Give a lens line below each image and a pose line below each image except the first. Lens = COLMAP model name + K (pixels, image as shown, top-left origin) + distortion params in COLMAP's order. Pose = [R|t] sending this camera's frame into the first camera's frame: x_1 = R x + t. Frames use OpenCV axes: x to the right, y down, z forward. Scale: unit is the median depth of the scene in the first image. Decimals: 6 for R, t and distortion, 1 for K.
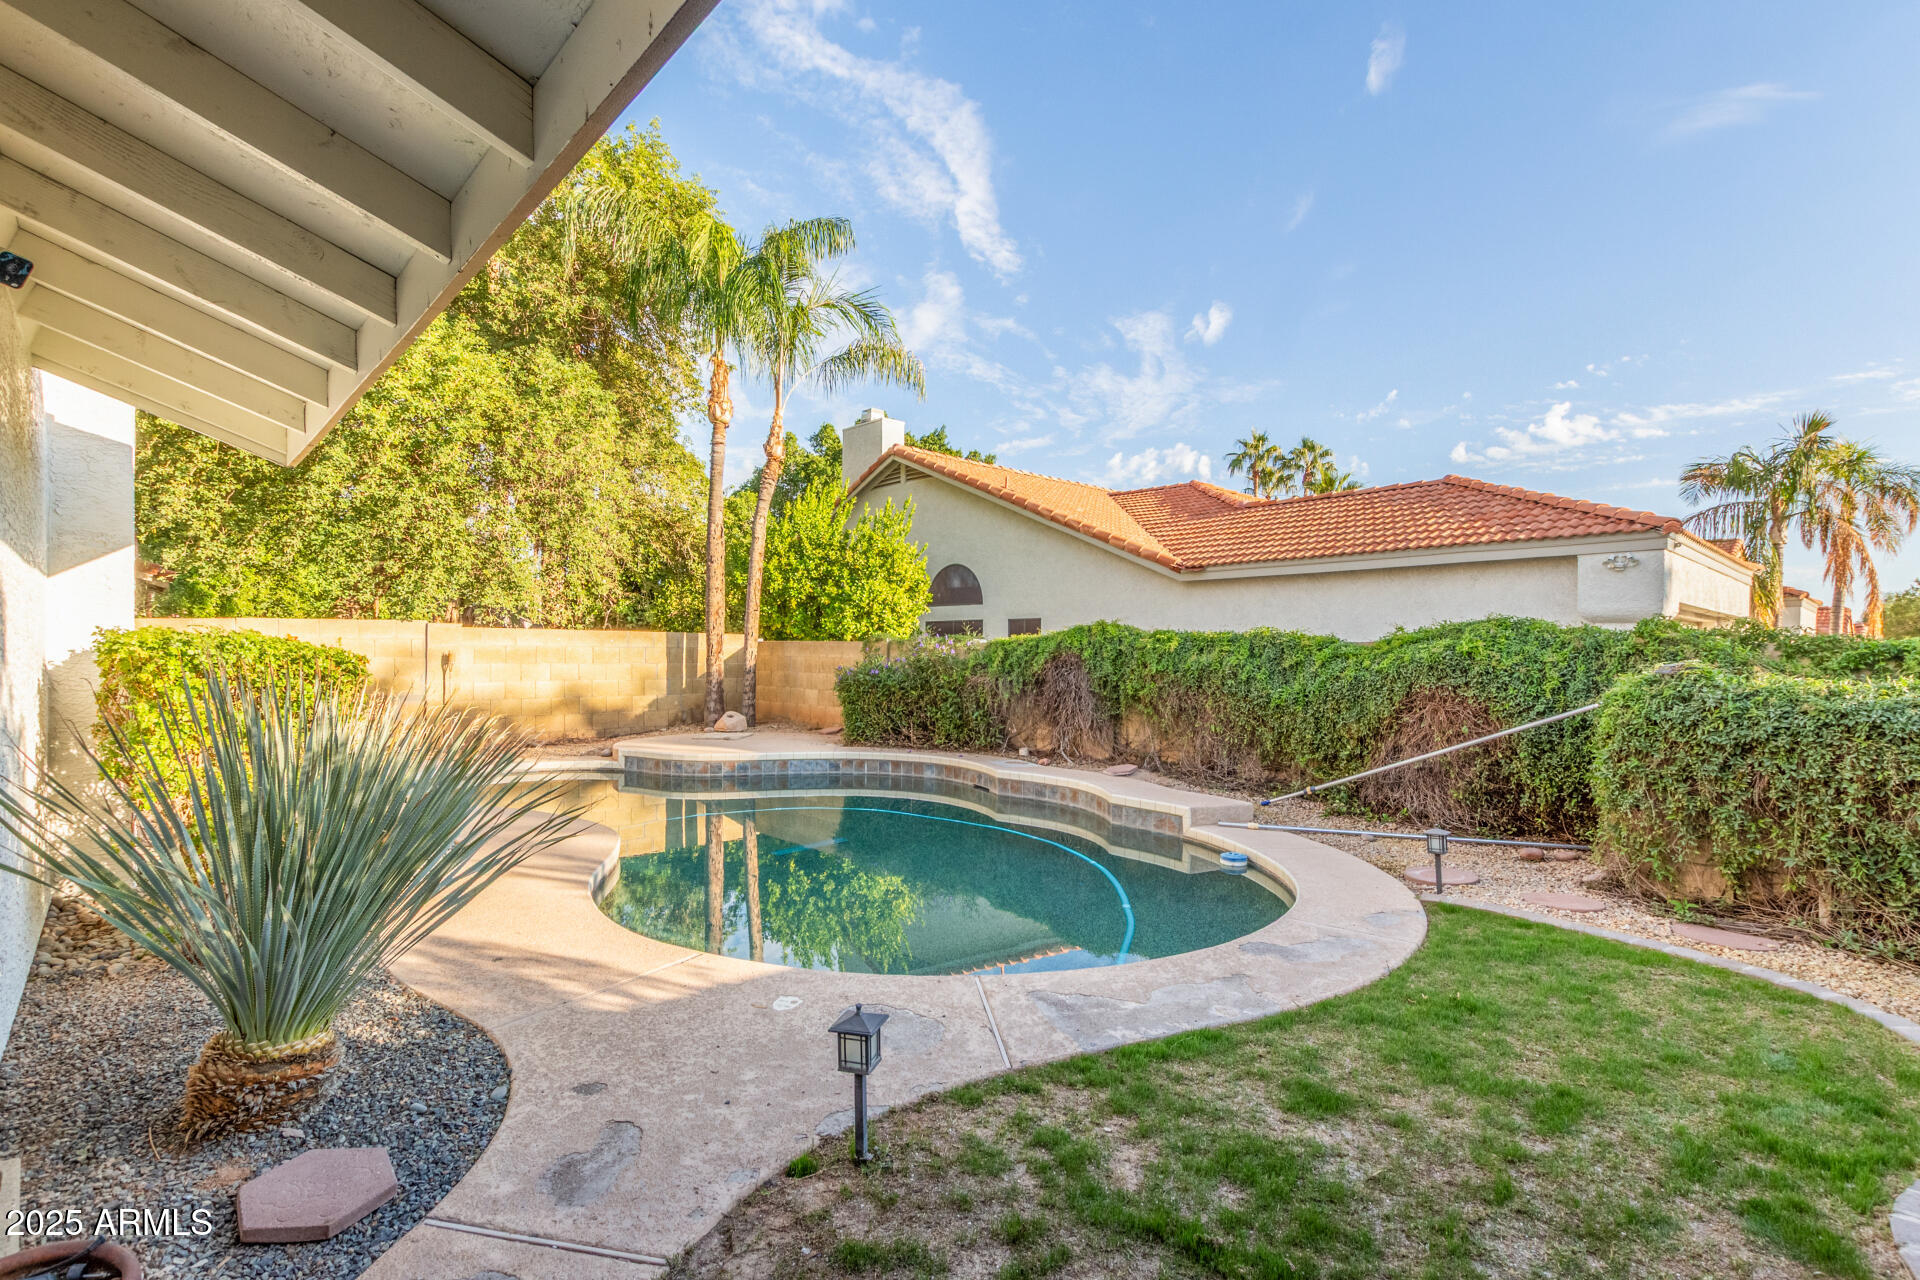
lens RADIAL K [[882.5, 0, 982.5], [0, 882.5, 683.3], [0, 0, 1]] dist [0.000529, -0.000118]
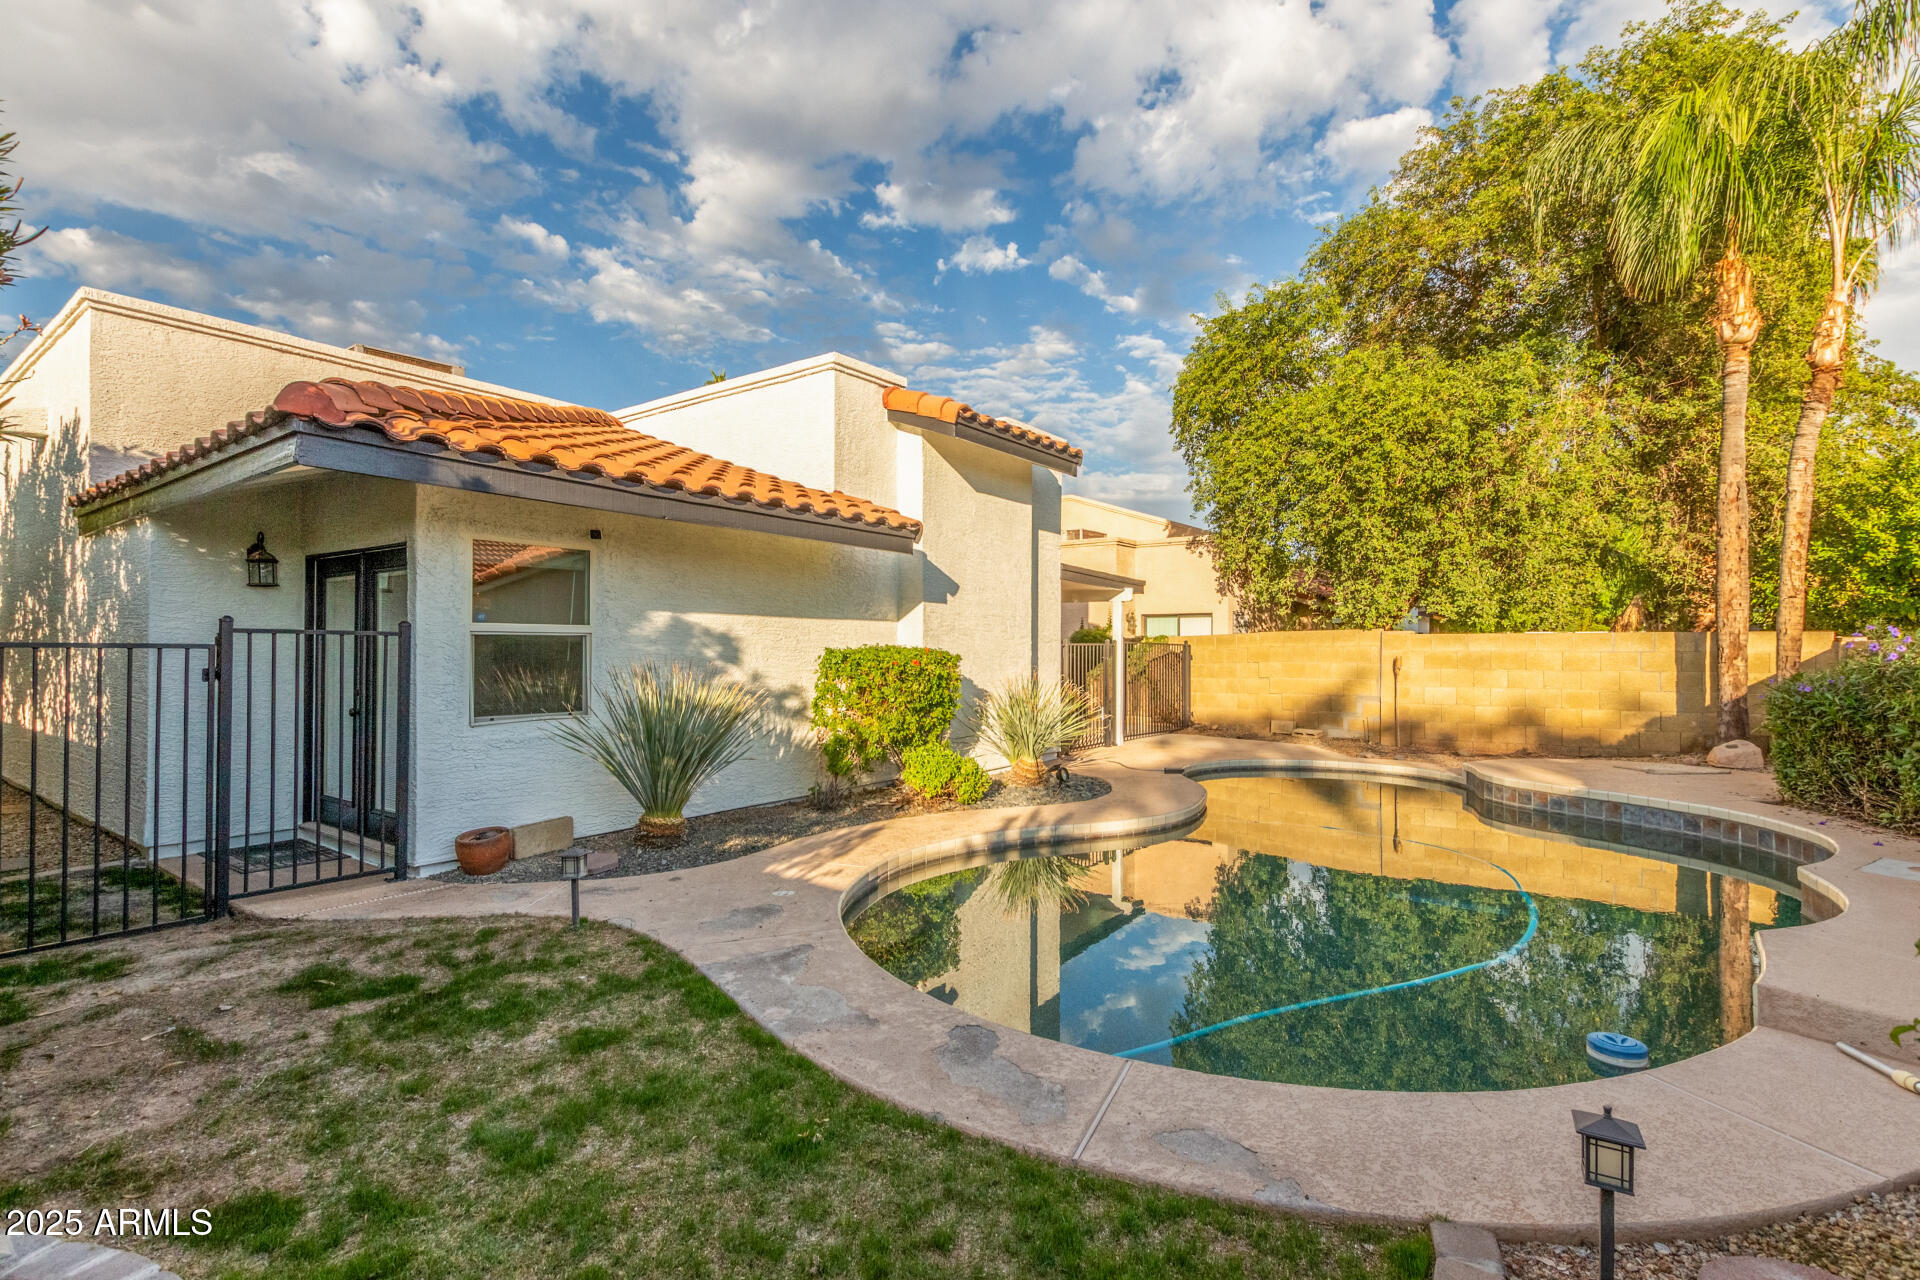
lens RADIAL K [[892.9, 0, 962.5], [0, 892.9, 646.1], [0, 0, 1]] dist [0.002259, -0.000515]
pose [[0.167523, -0.014587, -0.985760, 0.416992], [-0.035429, 0.999156, -0.020806, -0.009092], [0.985231, 0.038410, 0.166865, 0.327452]]
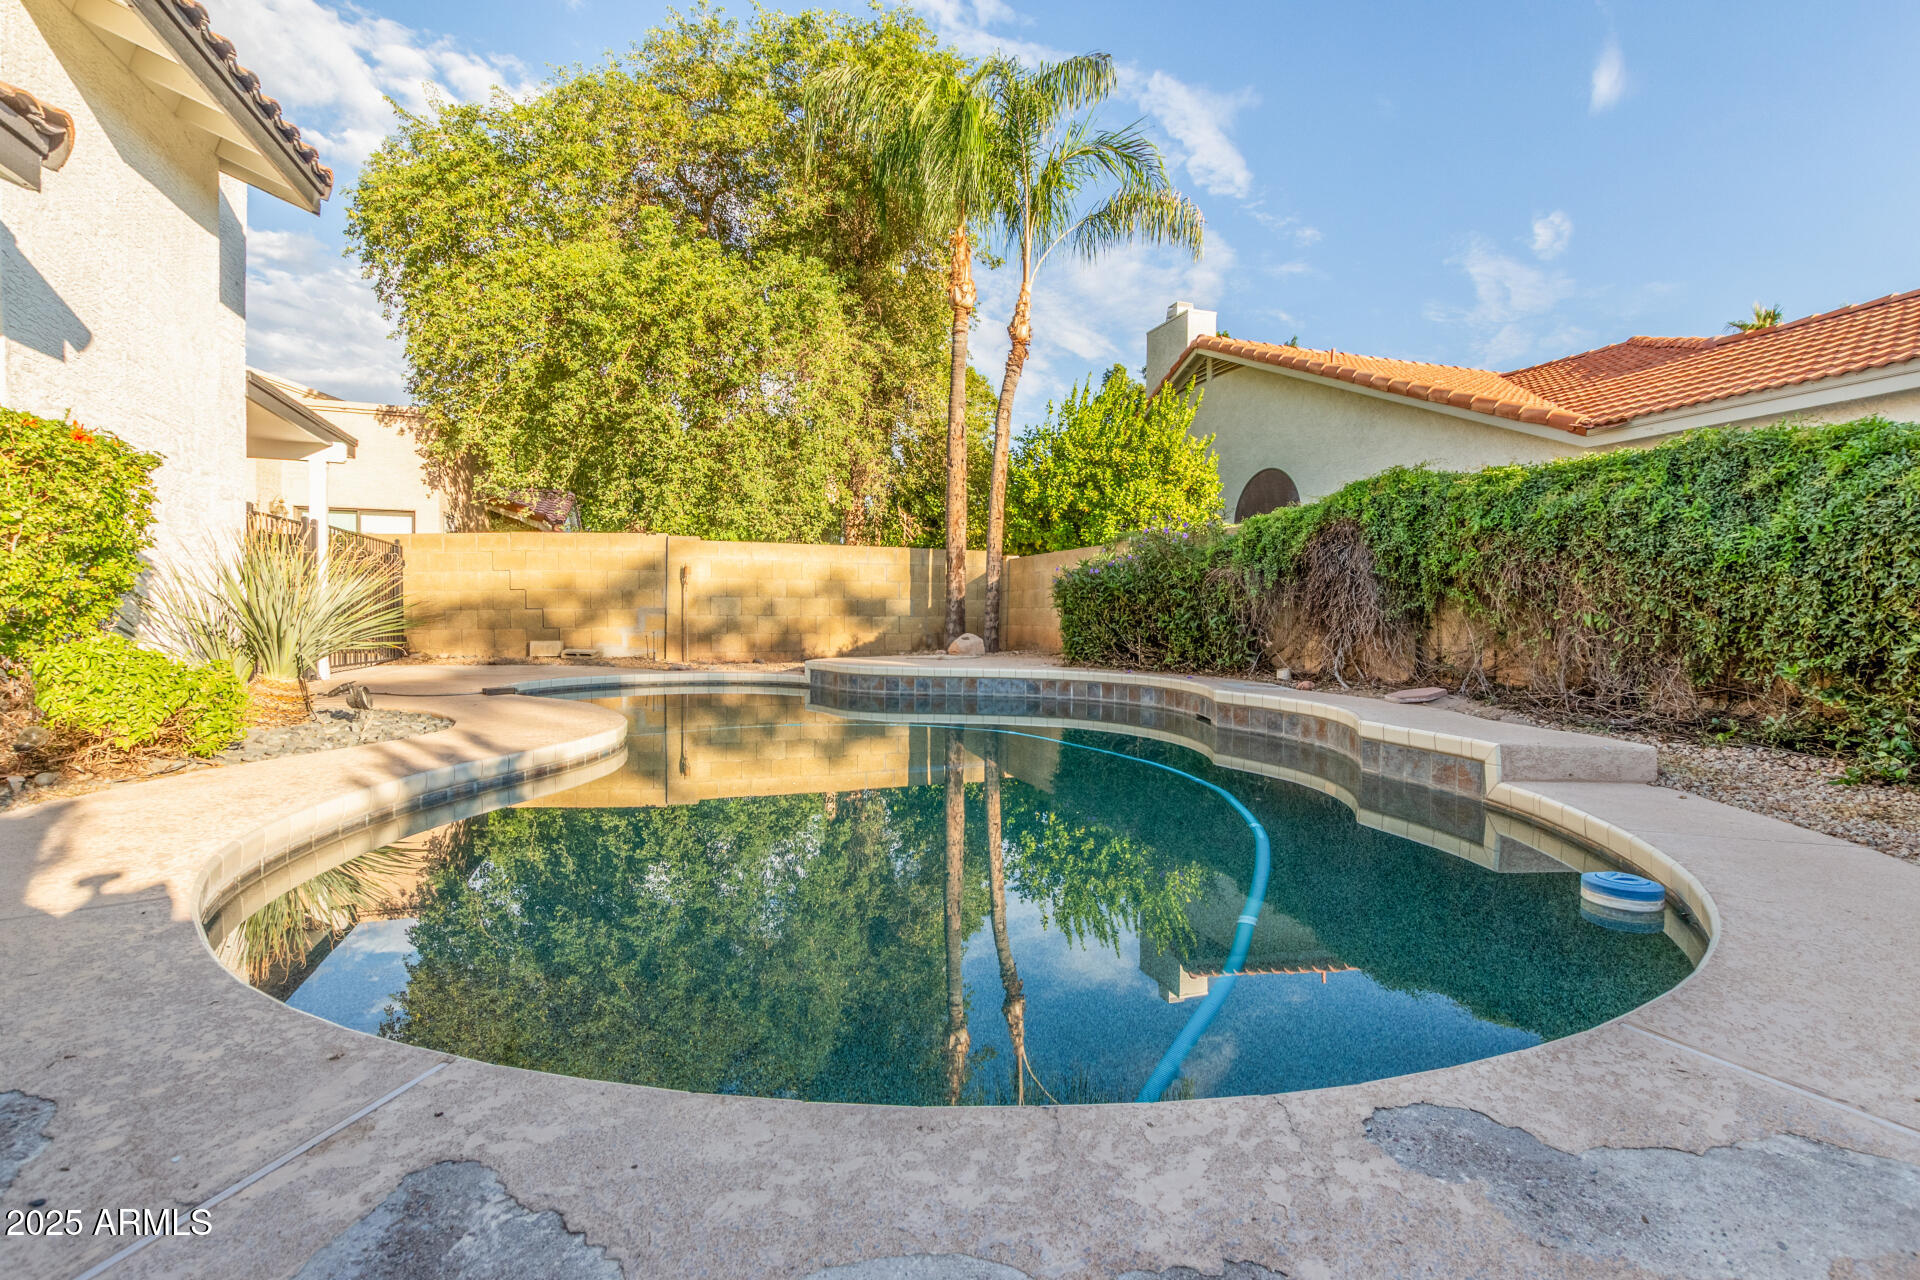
lens RADIAL K [[879.0, 0, 975.6], [0, 879.0, 643.3], [0, 0, 1]] dist [0.005361, -0.000524]
pose [[0.909103, 0.008169, -0.416491, 0.112054], [-0.010372, 0.999942, -0.003026, 0.056648], [0.416442, 0.007070, 0.909135, 0.263513]]
